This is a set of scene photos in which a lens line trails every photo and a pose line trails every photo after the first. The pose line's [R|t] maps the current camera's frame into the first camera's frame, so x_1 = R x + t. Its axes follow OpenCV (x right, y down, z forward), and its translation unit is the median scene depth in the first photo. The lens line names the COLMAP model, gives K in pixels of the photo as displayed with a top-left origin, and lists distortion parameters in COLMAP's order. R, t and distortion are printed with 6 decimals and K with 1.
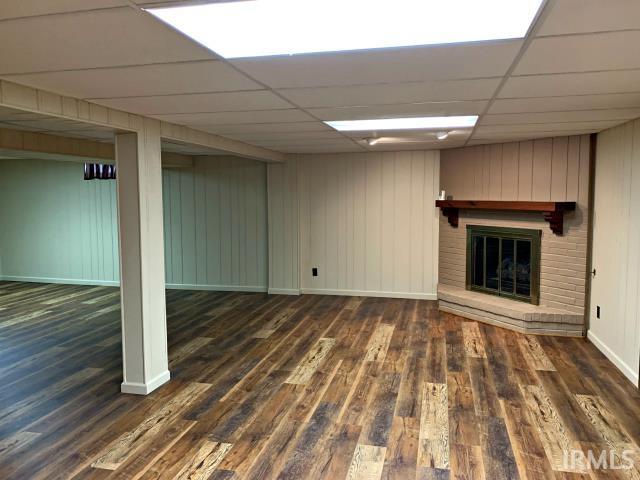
lens RADIAL K [[487.0, 0, 322.7], [0, 487.0, 240.9], [0, 0, 1]] dist [0.031298, -0.038646]
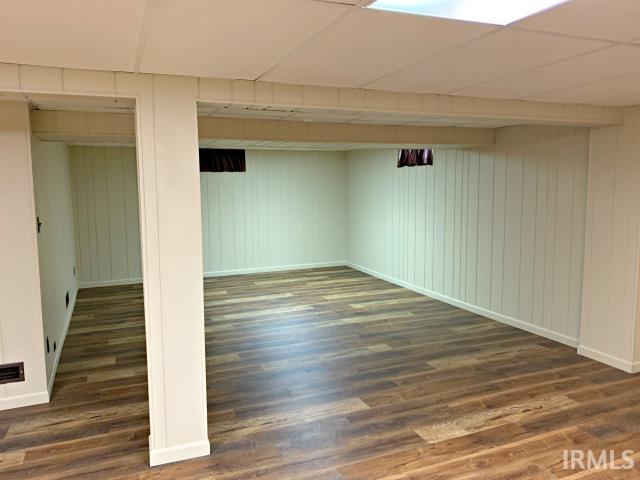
lens RADIAL K [[487.0, 0, 317.8], [0, 487.0, 233.4], [0, 0, 1]] dist [0.031298, -0.038646]
pose [[0.570658, 0.083344, -0.816948, 0.208150], [-0.073114, 0.996042, 0.050543, -0.048753], [0.817927, 0.030888, 0.574493, 0.475256]]
